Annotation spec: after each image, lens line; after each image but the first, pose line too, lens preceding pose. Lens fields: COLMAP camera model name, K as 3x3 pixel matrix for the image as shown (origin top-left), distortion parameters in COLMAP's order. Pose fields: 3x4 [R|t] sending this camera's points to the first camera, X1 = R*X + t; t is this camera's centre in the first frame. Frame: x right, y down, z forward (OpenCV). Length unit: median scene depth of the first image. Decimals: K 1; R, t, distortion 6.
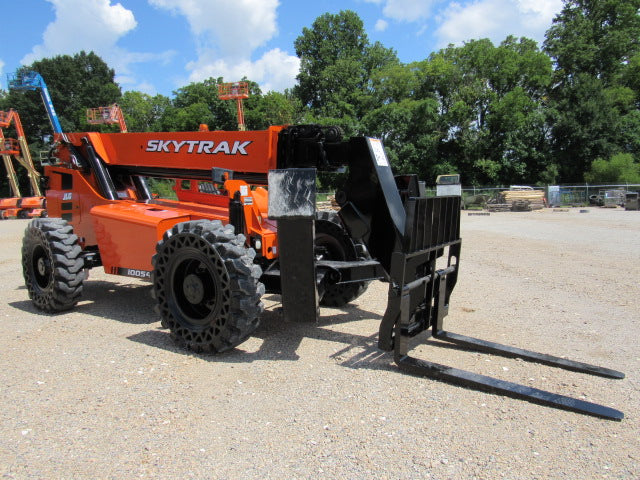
lens RADIAL K [[475.4, 0, 338.1], [0, 475.4, 236.9], [0, 0, 1]] dist [-0.019769, 0.000942]
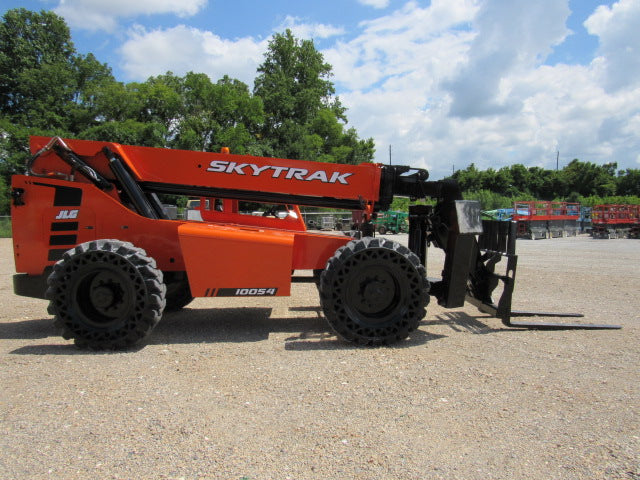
lens RADIAL K [[487.6, 0, 317.7], [0, 487.6, 219.9], [0, 0, 1]] dist [-0.031786, 0.008588]
pose [[0.784870, 0.014811, 0.619483, -0.796999], [0.040081, 0.996407, -0.074604, 0.006144], [-0.618363, 0.083384, 0.781457, 0.063746]]
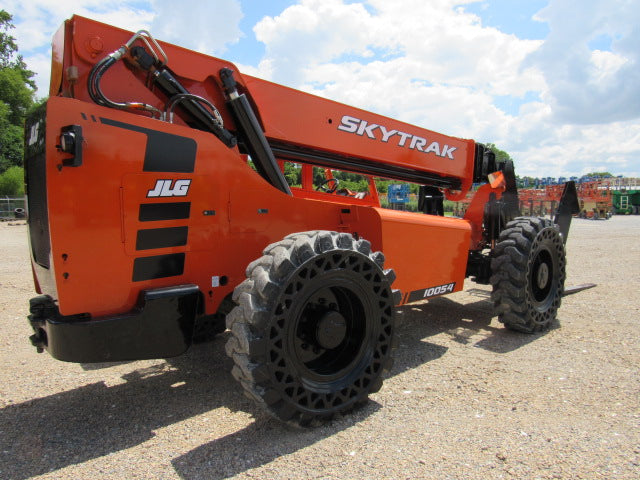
lens RADIAL K [[475.4, 0, 338.1], [0, 475.4, 236.9], [0, 0, 1]] dist [-0.019769, 0.000942]
pose [[0.222266, -0.052571, 0.973568, -1.018558], [0.084577, 0.995821, 0.034464, -0.044959], [-0.971311, 0.074681, 0.225783, 0.798591]]
